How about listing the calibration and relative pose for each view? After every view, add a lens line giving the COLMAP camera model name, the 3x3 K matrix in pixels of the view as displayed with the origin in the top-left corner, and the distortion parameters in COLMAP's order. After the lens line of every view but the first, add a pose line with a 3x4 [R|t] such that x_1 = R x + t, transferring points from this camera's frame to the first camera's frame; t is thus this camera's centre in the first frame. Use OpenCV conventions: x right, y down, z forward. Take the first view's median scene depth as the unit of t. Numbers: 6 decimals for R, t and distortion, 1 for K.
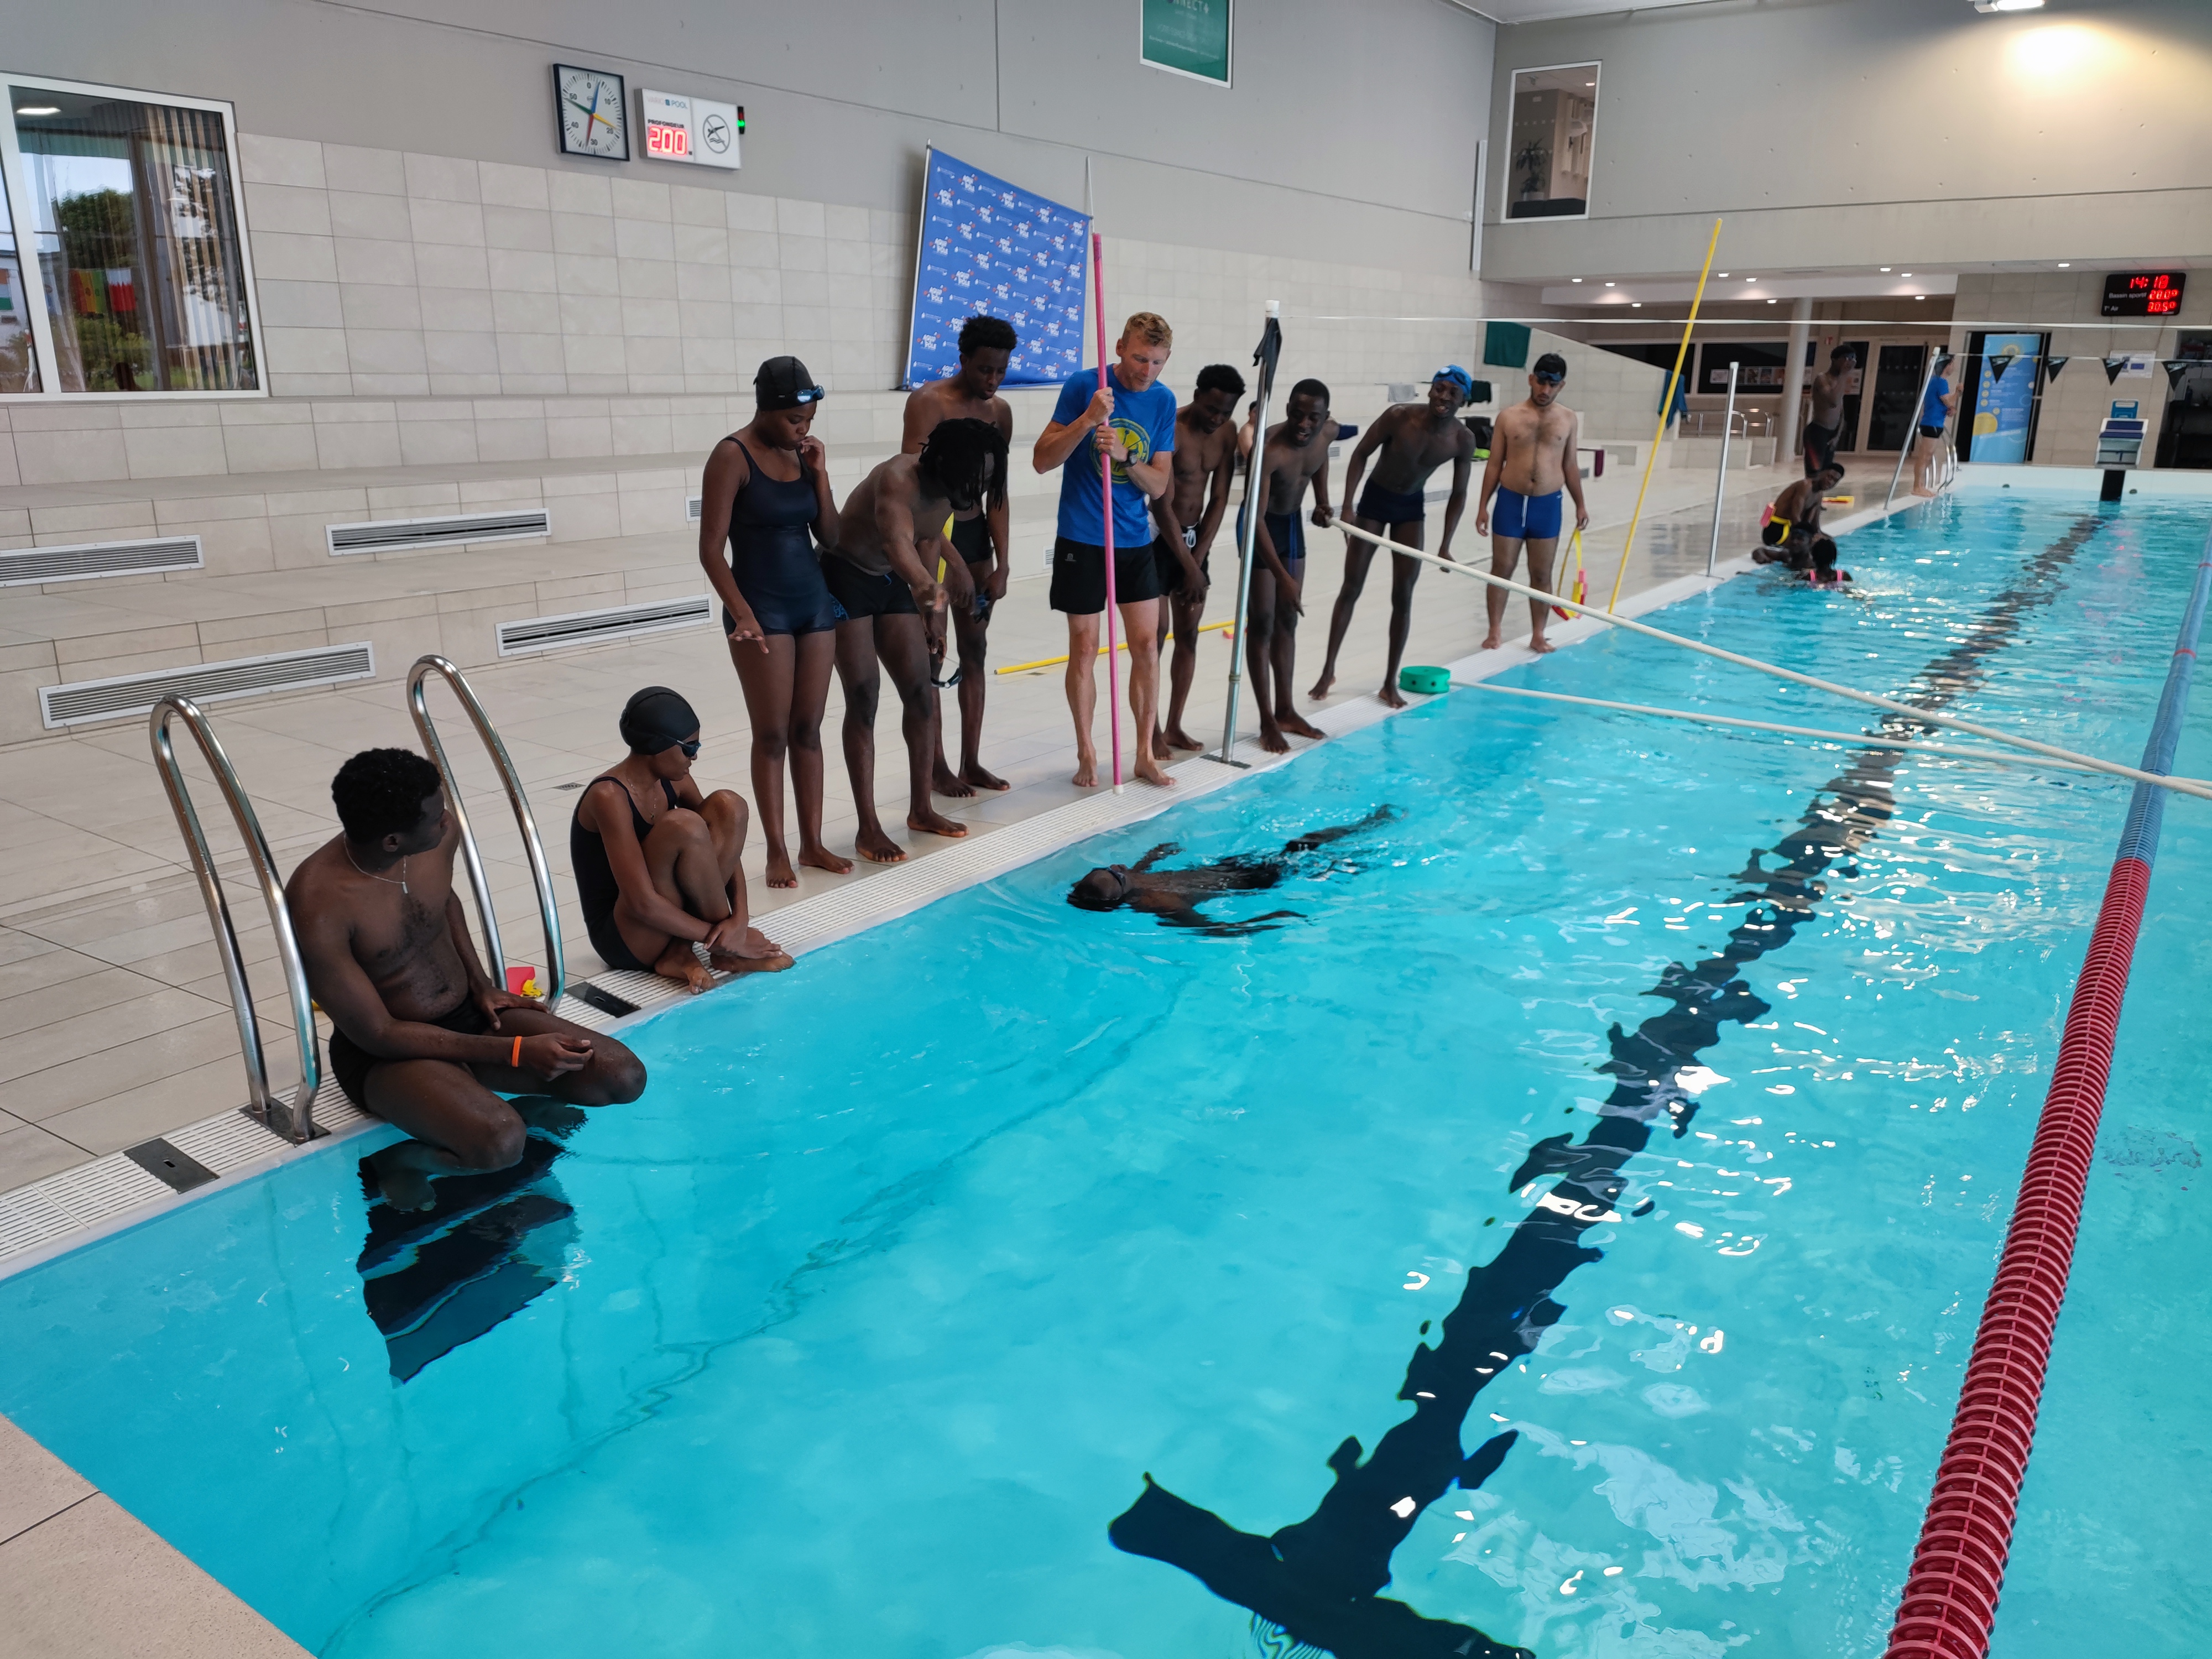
lens RADIAL K [[1601.6, 0, 1113.3], [0, 1601.6, 825.2], [0, 0, 1]] dist [0.042776, -0.041965]
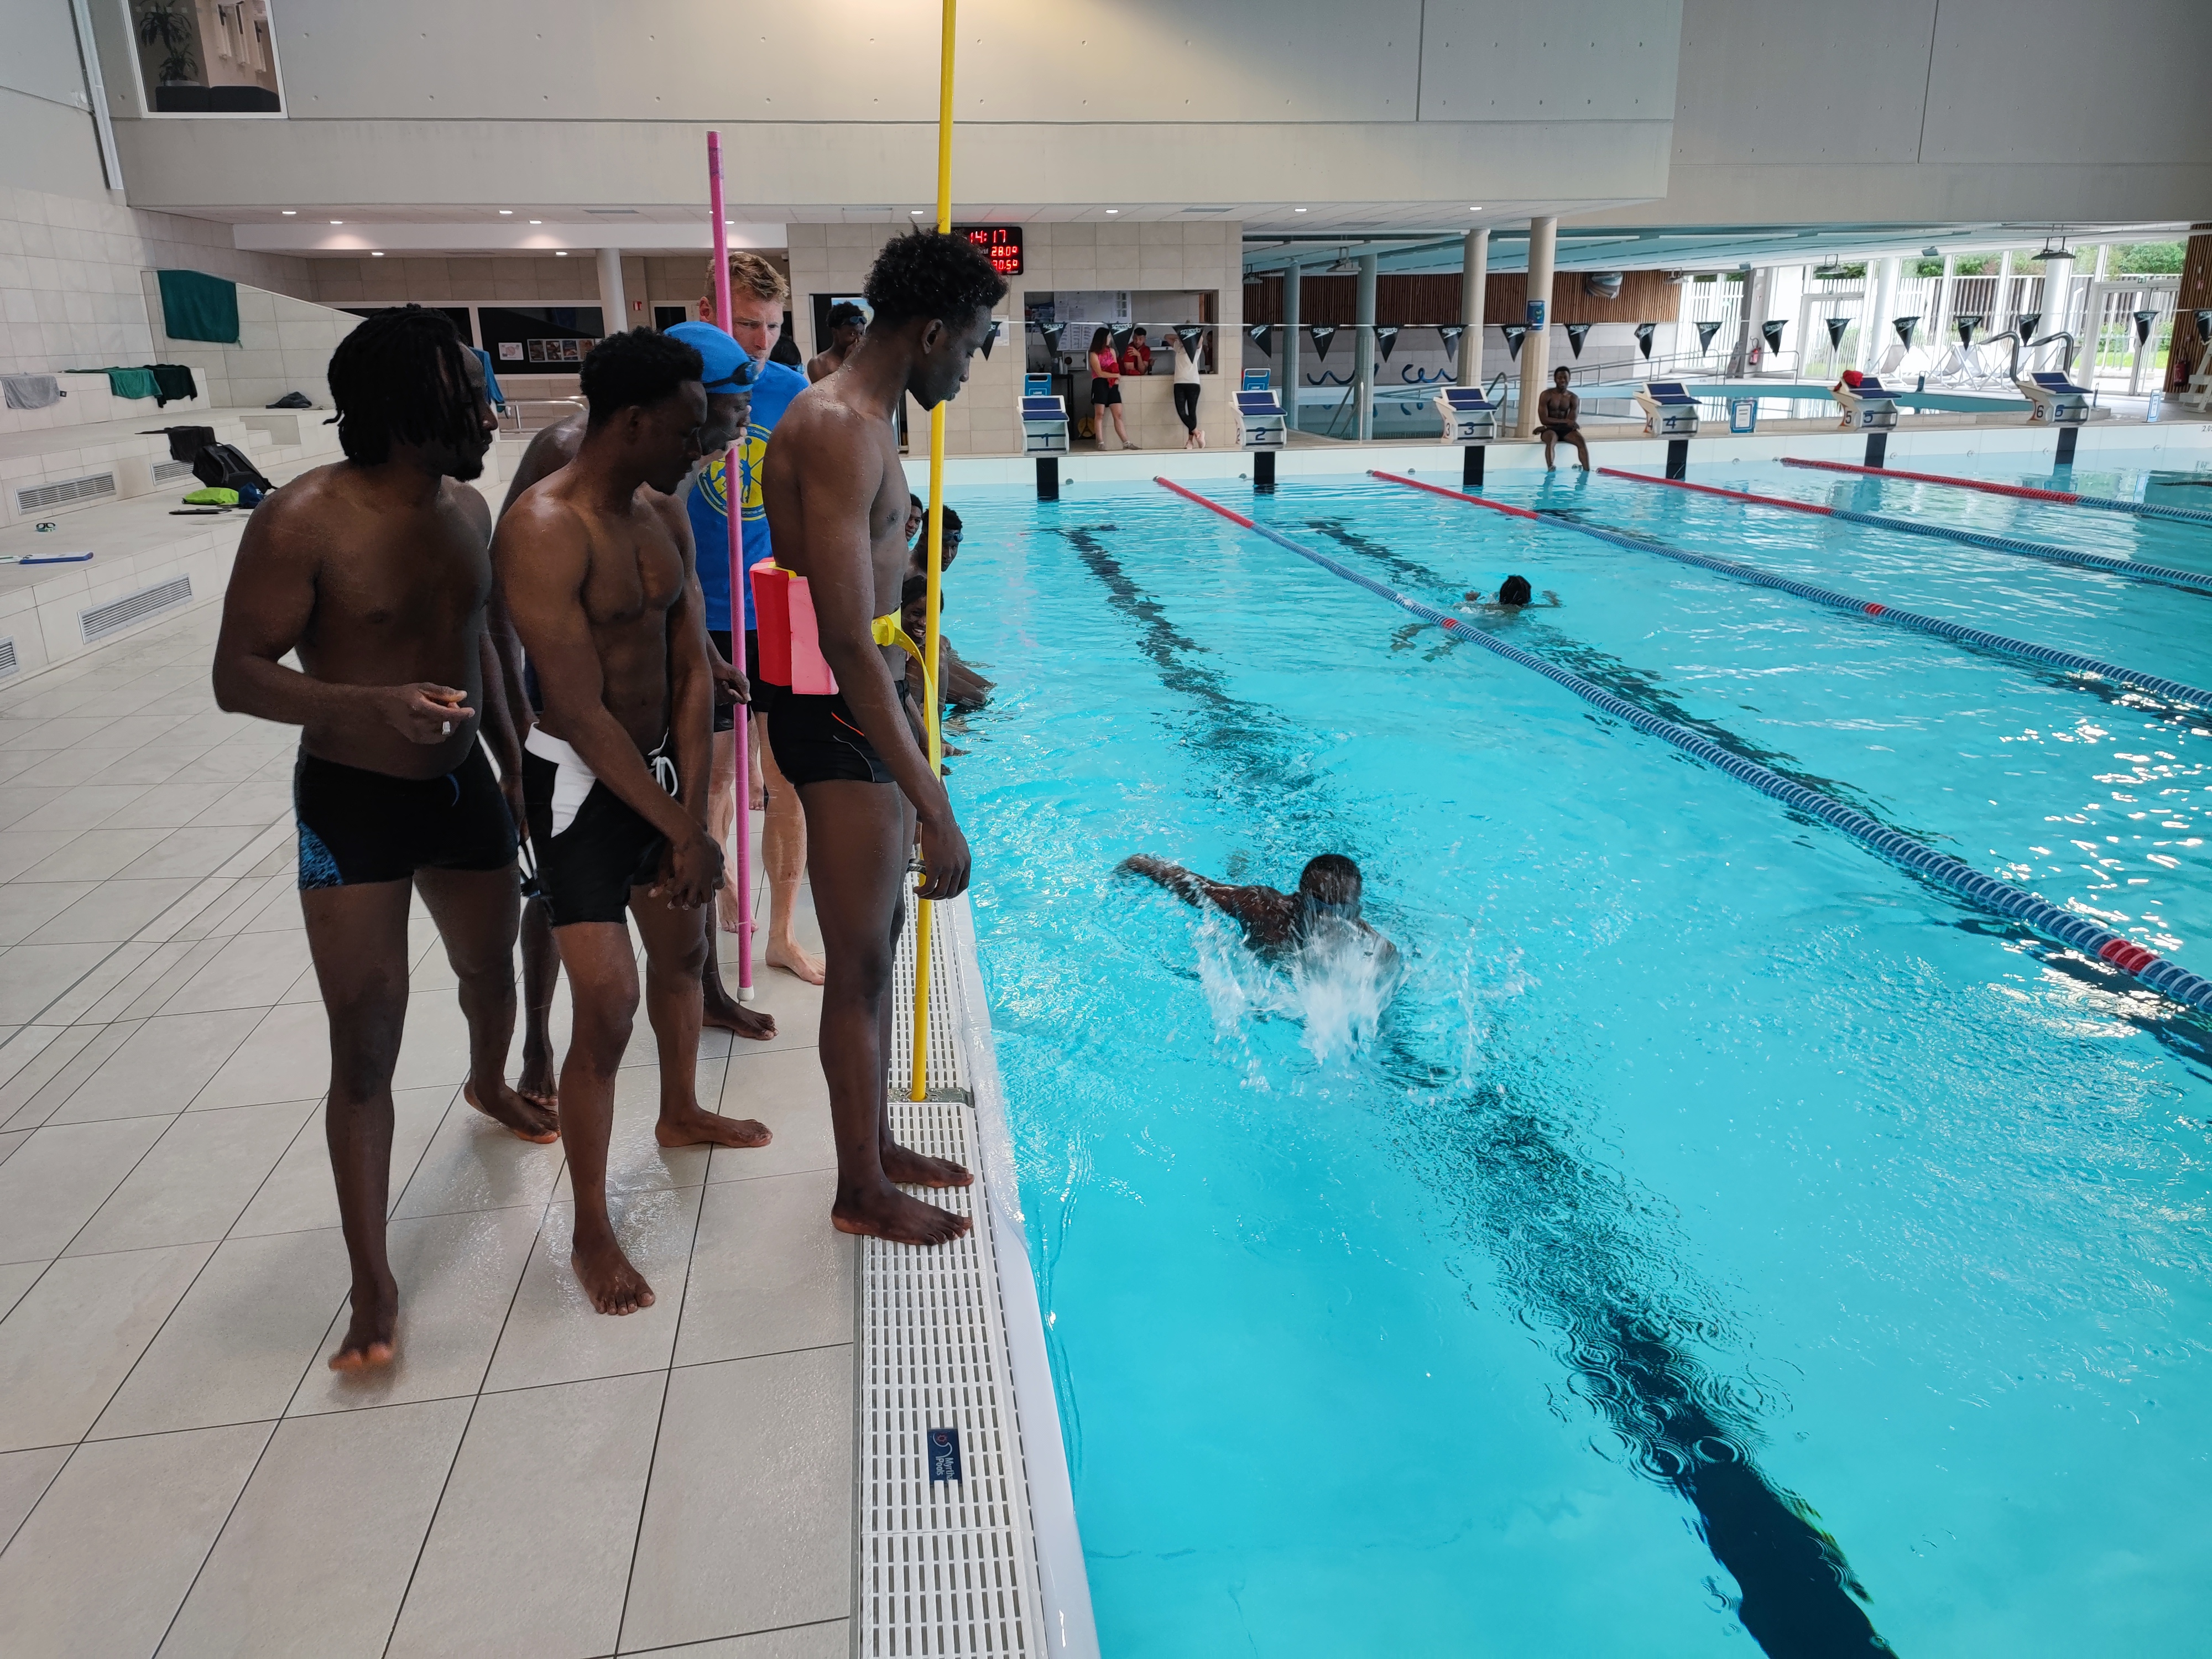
lens RADIAL K [[1601.6, 0, 1096.2], [0, 1601.6, 827.1], [0, 0, 1]] dist [0.042776, -0.041965]
pose [[0.740957, -0.211212, 0.637474, 0.052665], [0.199919, 0.975590, 0.090866, -0.082739], [-0.641105, 0.060115, 0.765095, 0.286984]]
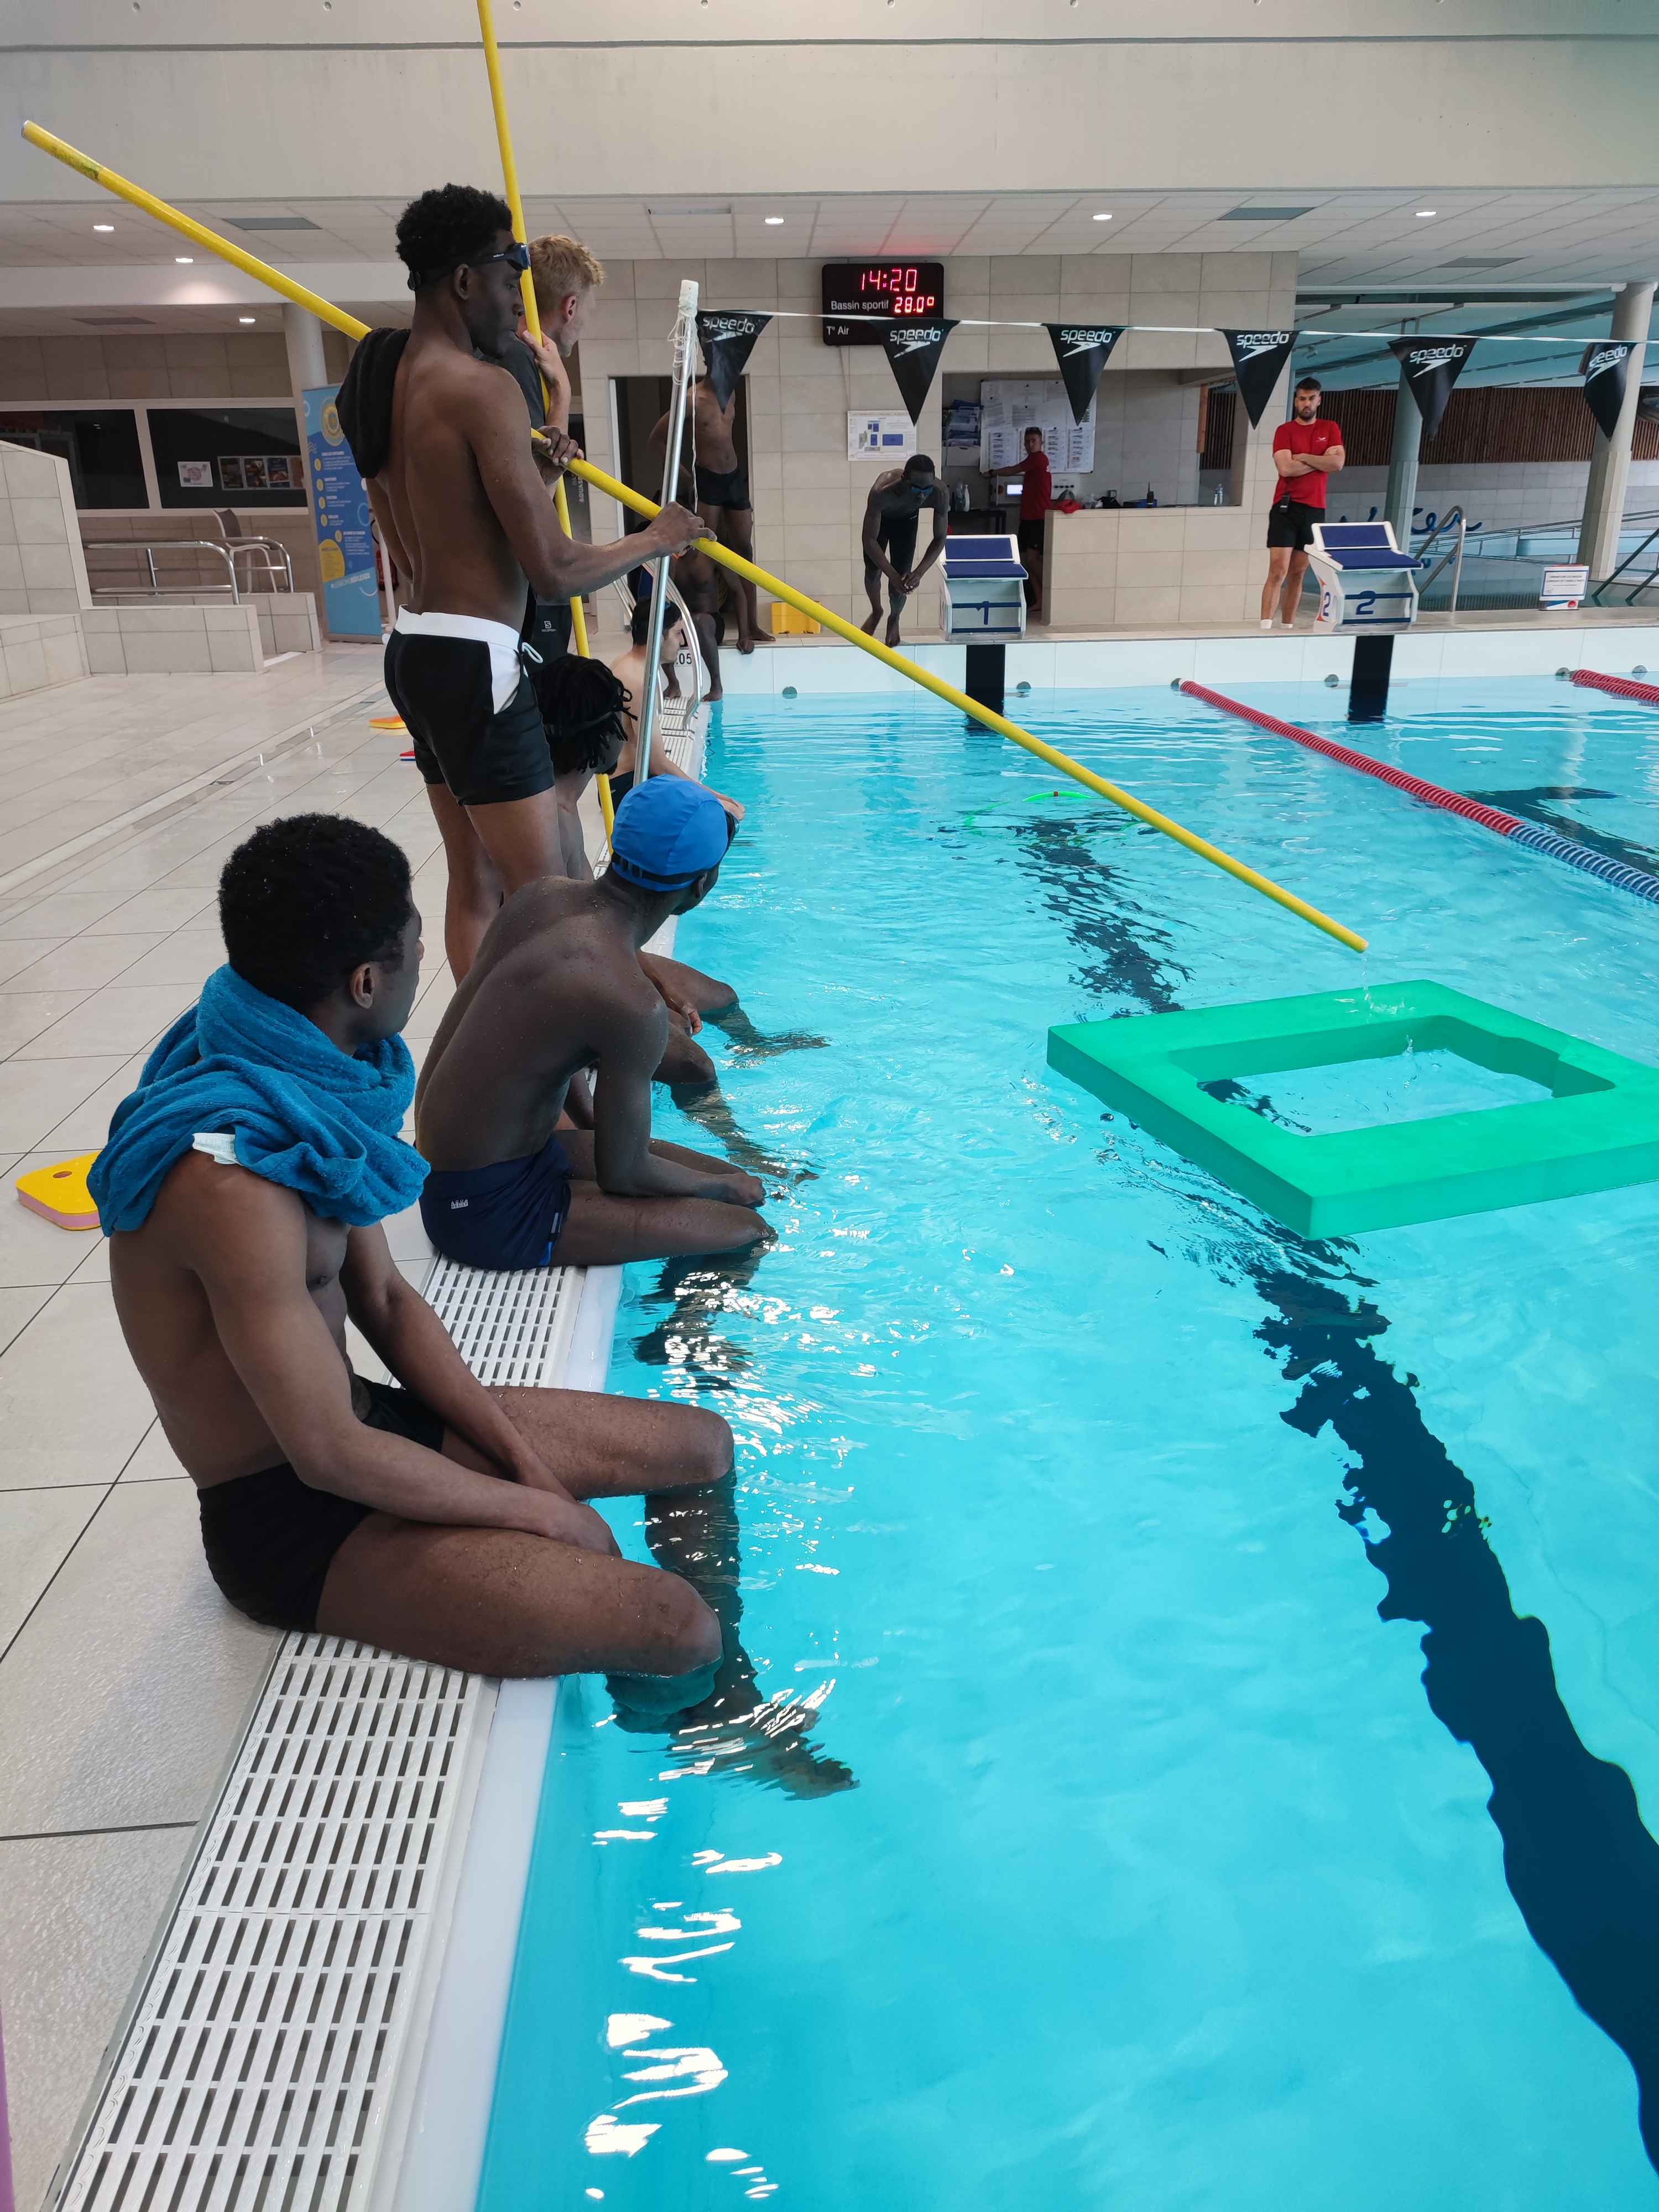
lens RADIAL K [[1601.6, 0, 835.7], [0, 1601.6, 1096.4], [0, 0, 1]] dist [0.042776, -0.041965]
pose [[0.795674, -0.226488, 0.561788, 0.231476], [0.181584, 0.973997, 0.135489, -0.130467], [-0.577867, -0.005793, 0.816111, 0.513684]]
